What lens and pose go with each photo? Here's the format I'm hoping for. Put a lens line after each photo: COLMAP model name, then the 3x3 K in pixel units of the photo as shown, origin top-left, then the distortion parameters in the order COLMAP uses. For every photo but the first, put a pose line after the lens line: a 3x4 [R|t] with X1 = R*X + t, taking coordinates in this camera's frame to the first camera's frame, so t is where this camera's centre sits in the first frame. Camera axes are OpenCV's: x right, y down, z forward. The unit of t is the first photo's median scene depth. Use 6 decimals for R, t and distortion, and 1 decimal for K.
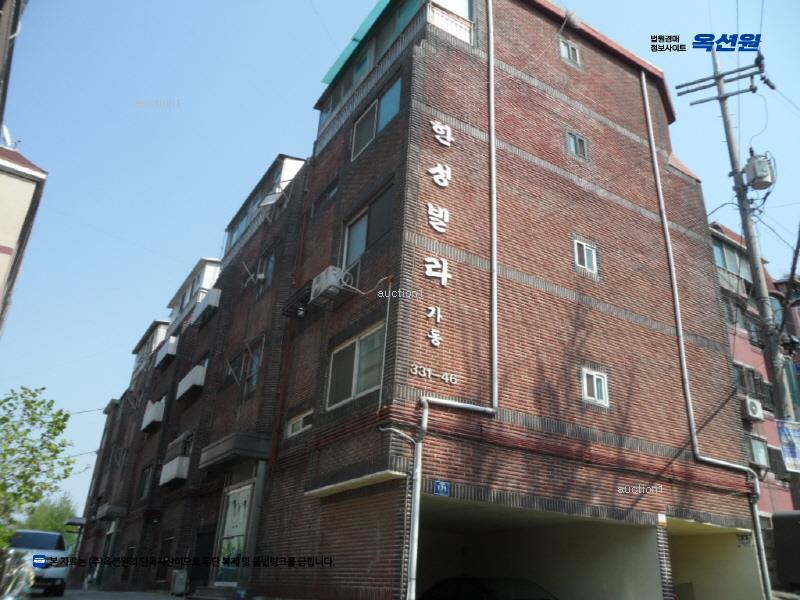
lens RADIAL K [[641.3, 0, 400.0], [0, 641.3, 300.0], [0, 0, 1]] dist [-0.050409, 0.067386]
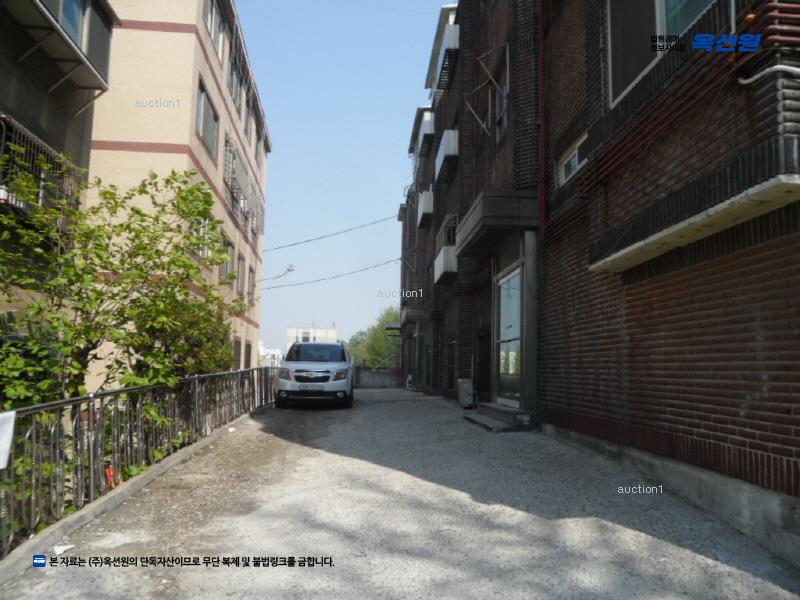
lens RADIAL K [[641.3, 0, 400.0], [0, 641.3, 300.0], [0, 0, 1]] dist [-0.050409, 0.067386]
pose [[0.878282, -0.081603, -0.471127, -0.028881], [0.223785, 0.940902, 0.254212, 0.123333], [0.422540, -0.328701, 0.844639, 0.367938]]
